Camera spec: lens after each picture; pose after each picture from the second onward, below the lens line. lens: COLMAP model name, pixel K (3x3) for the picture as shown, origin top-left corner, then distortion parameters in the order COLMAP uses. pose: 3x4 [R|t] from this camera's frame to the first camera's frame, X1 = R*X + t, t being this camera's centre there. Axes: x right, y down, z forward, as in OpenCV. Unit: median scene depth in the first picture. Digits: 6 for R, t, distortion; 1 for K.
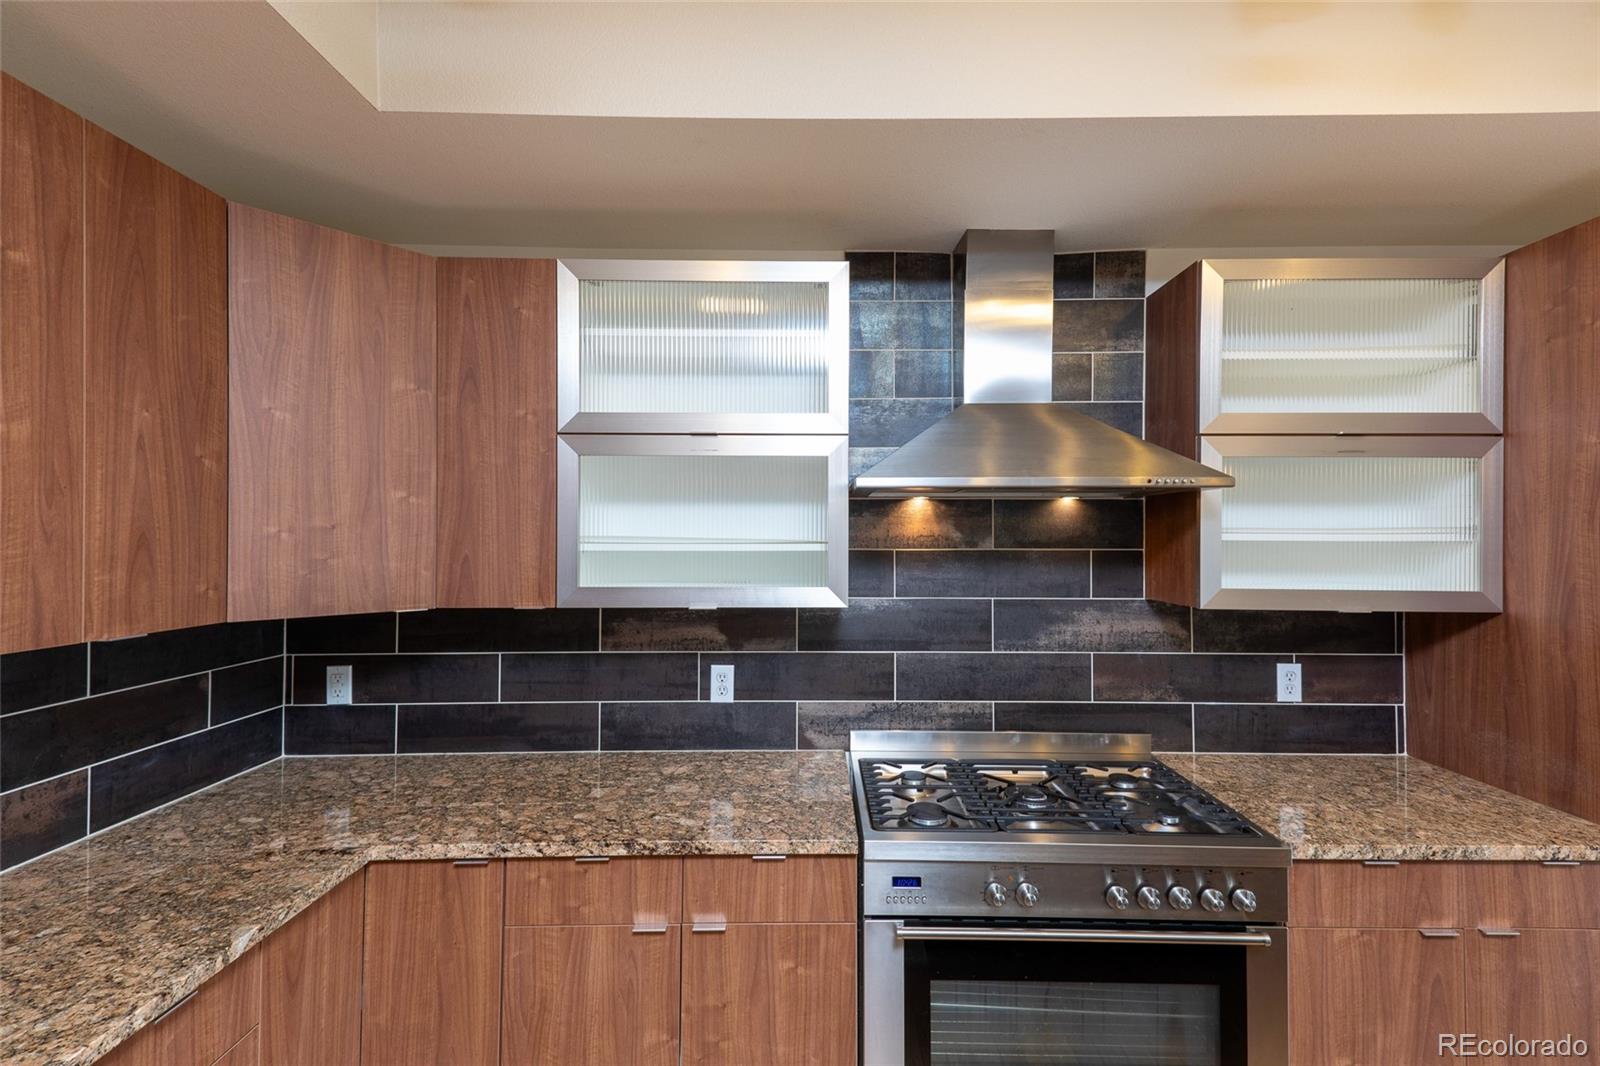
lens RADIAL K [[718.4, 0, 816.6], [0, 718.4, 533.9], [0, 0, 1]] dist [0.068222, -0.026508]
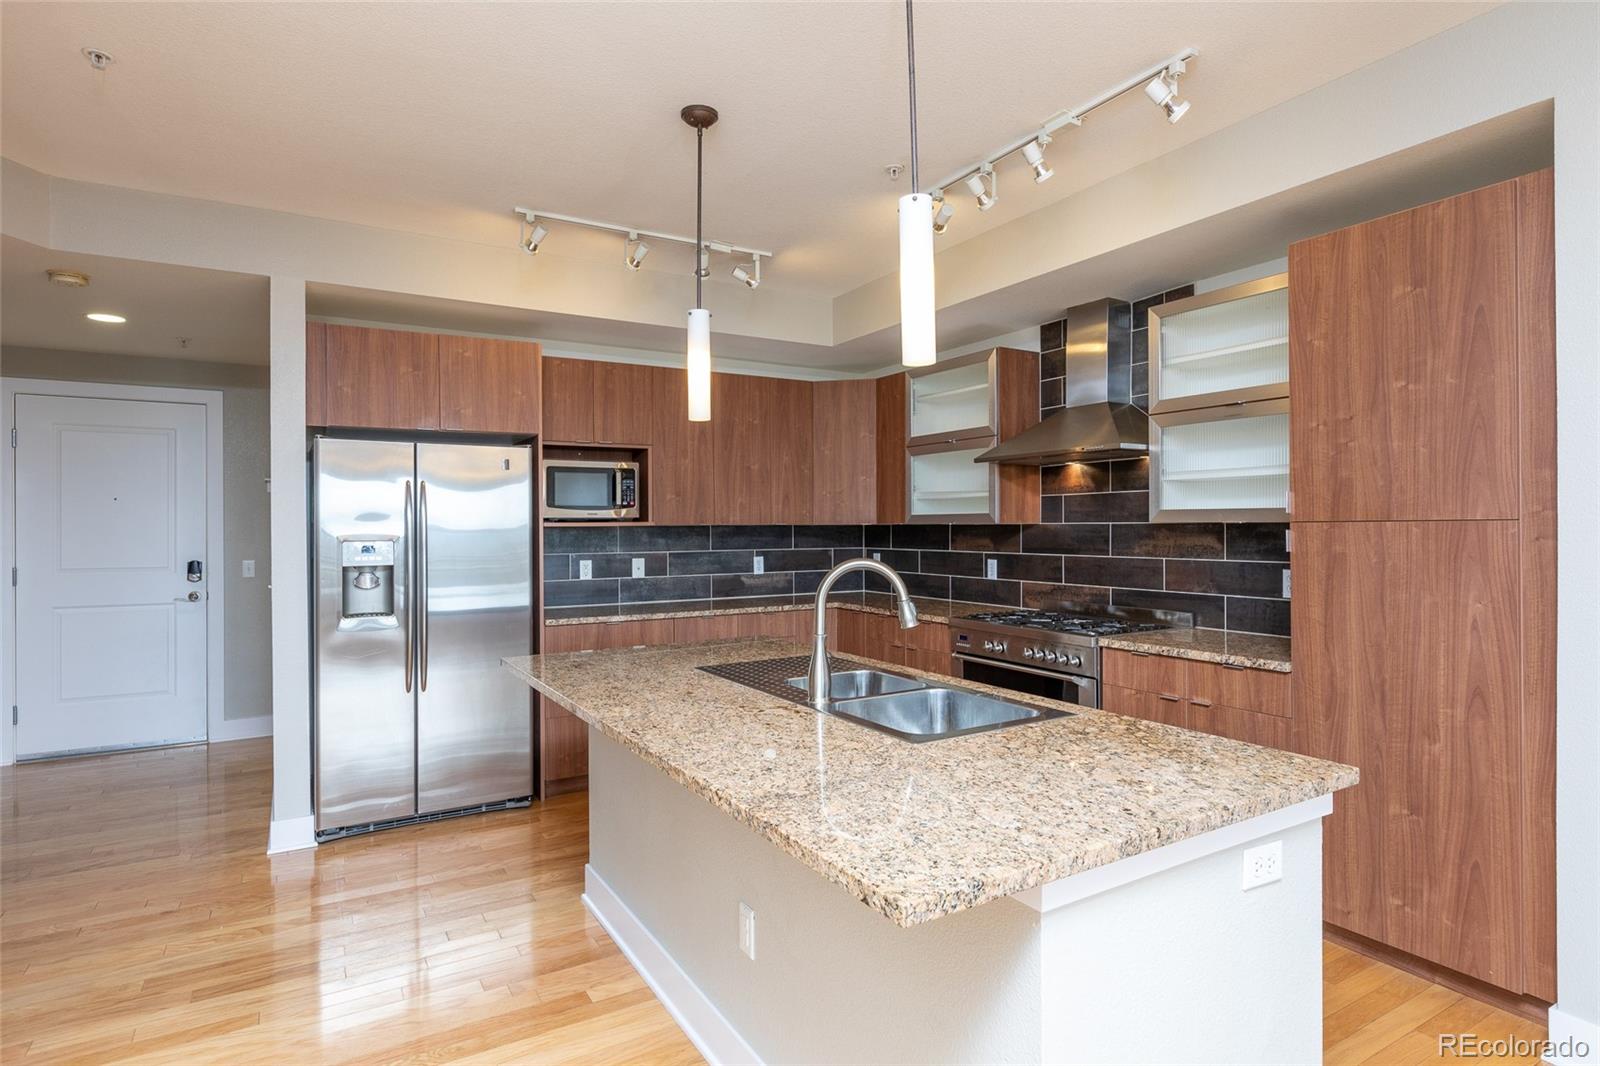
lens RADIAL K [[850.6, 0, 814.6], [0, 850.6, 522.8], [0, 0, 1]] dist [0.001057, 0.001385]
pose [[0.512688, -0.007343, -0.858543, 1.755590], [0.010242, 0.999945, -0.002436, 0.100163], [0.858514, -0.007545, 0.512735, -0.604732]]
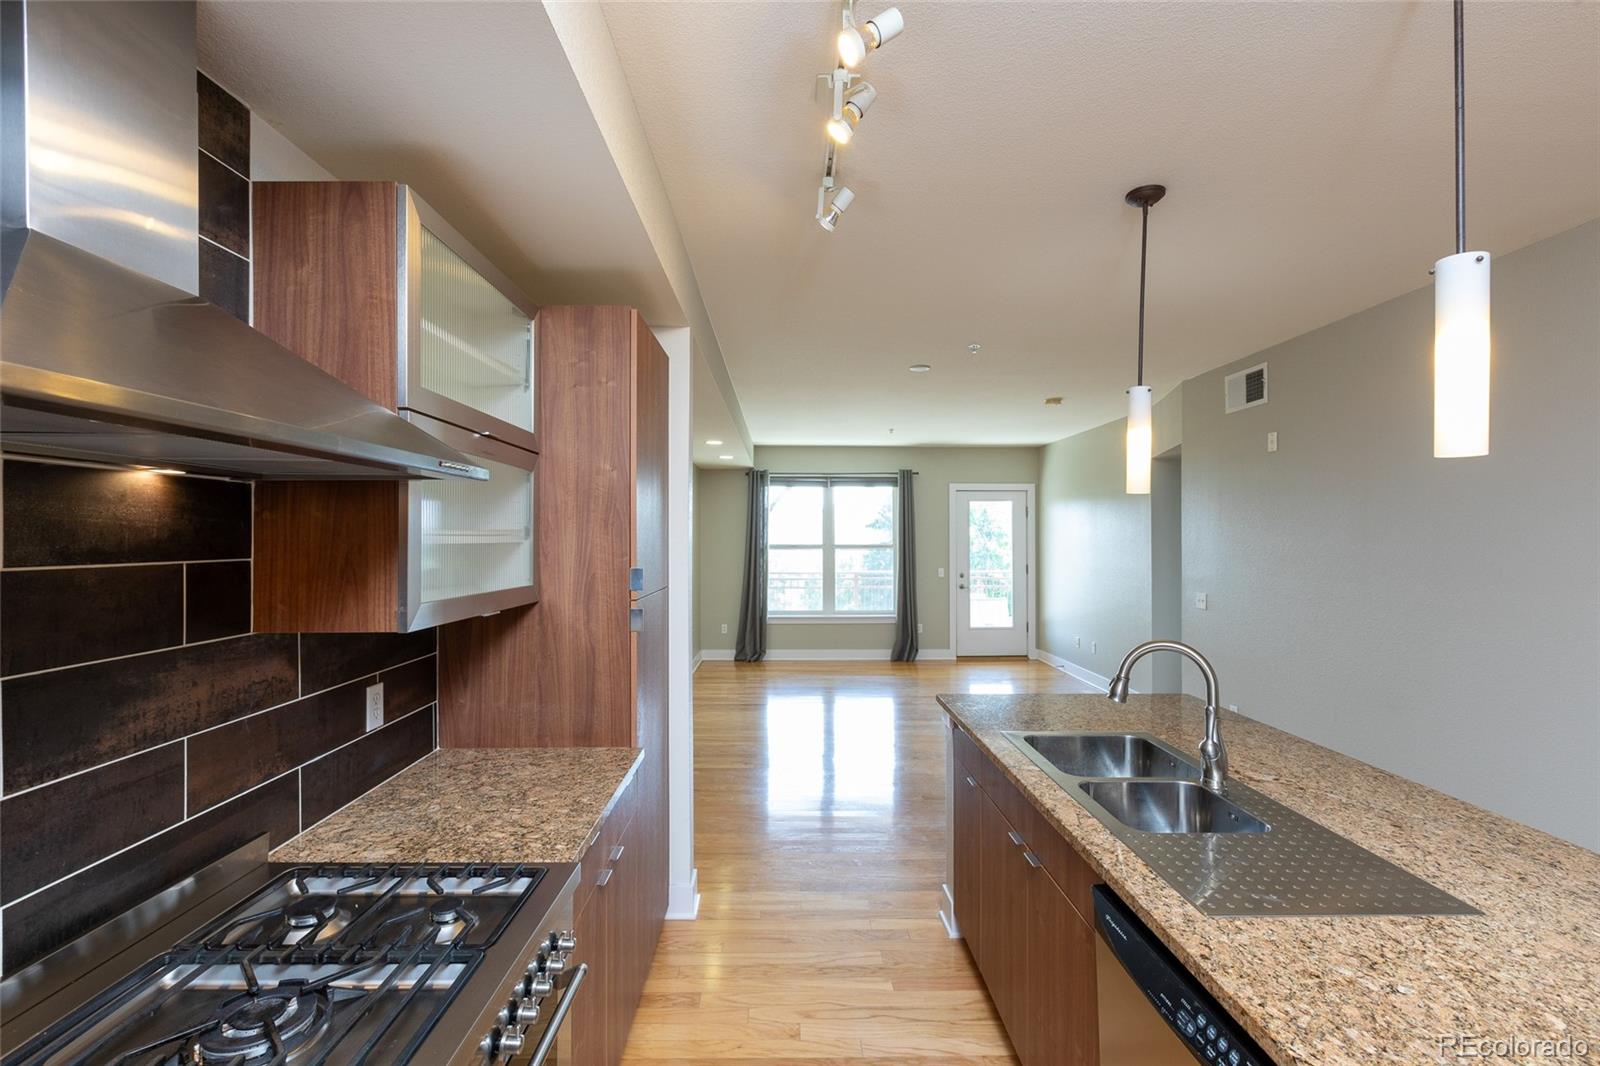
lens RADIAL K [[709.1, 0, 795.9], [0, 709.1, 535.4], [0, 0, 1]] dist [-0.000452, -0.000307]
pose [[-0.005832, 0.000625, 0.999983, -0.230033], [-0.003372, 0.999994, -0.000644, -0.001640], [-0.999977, -0.003375, -0.005830, 0.587802]]
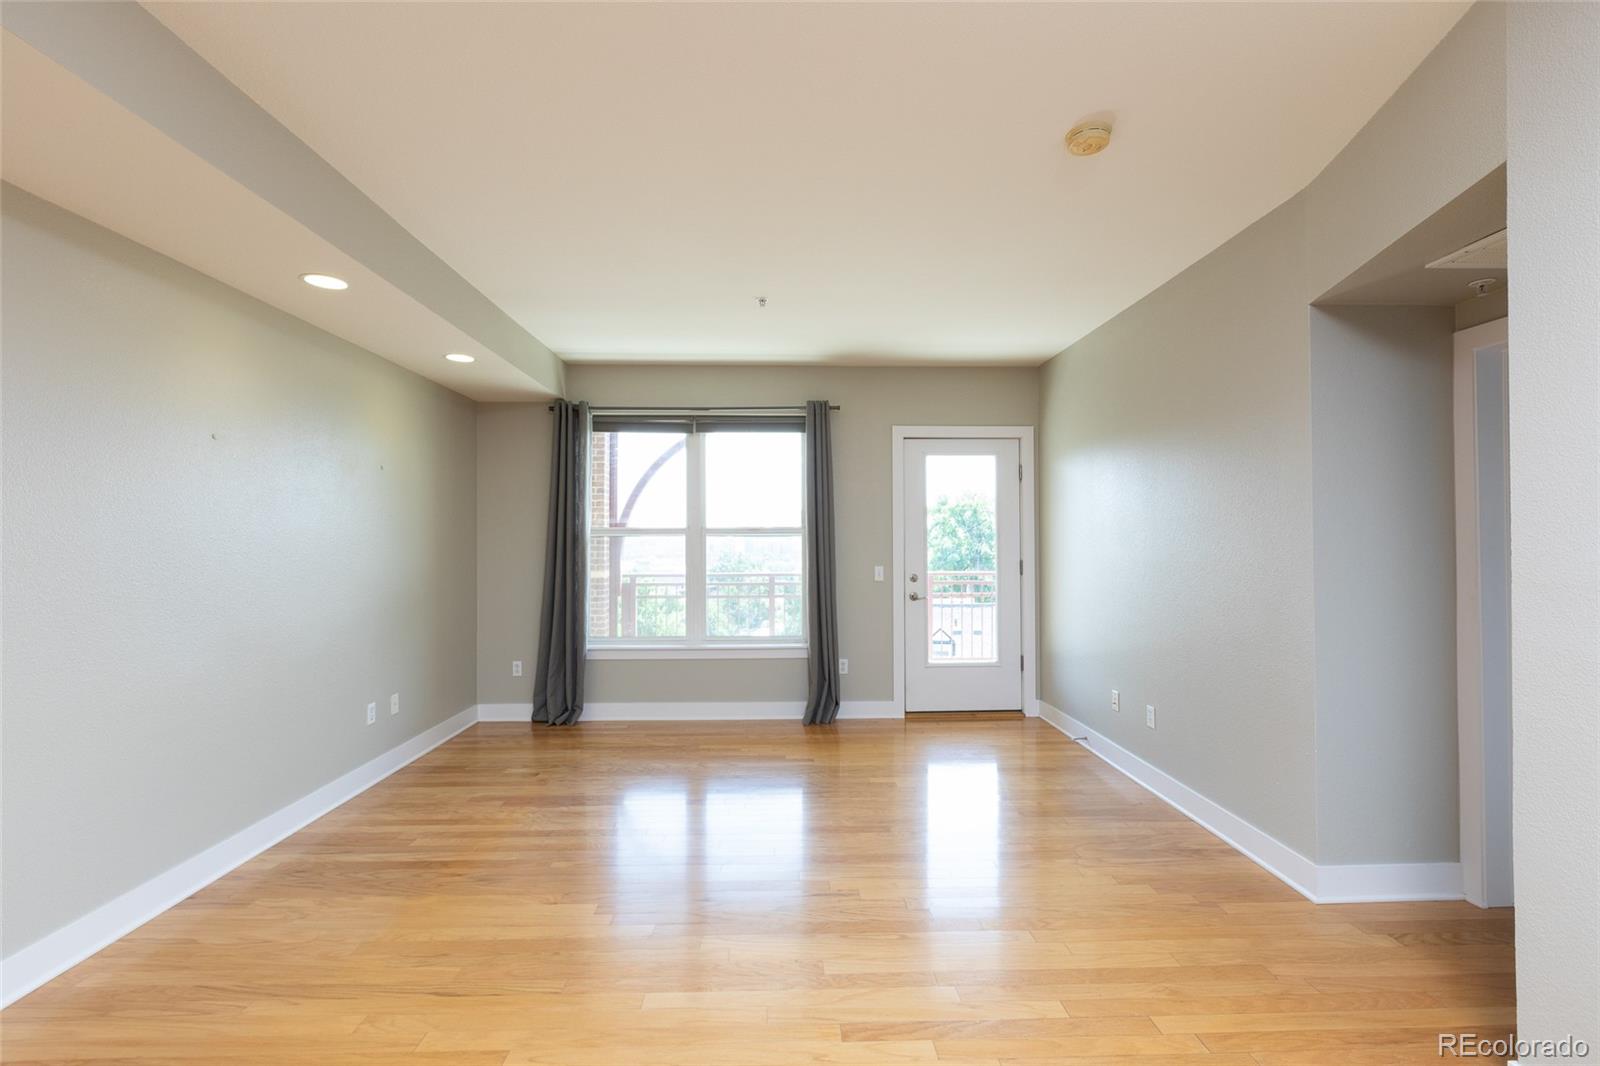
lens RADIAL K [[709.1, 0, 795.9], [0, 709.1, 535.4], [0, 0, 1]] dist [-0.000452, -0.000307]
pose [[-0.017625, 0.004685, 0.999834, 1.621301], [-0.002024, 0.999987, -0.004721, 0.099321], [-0.999843, -0.002107, -0.017615, -0.016923]]
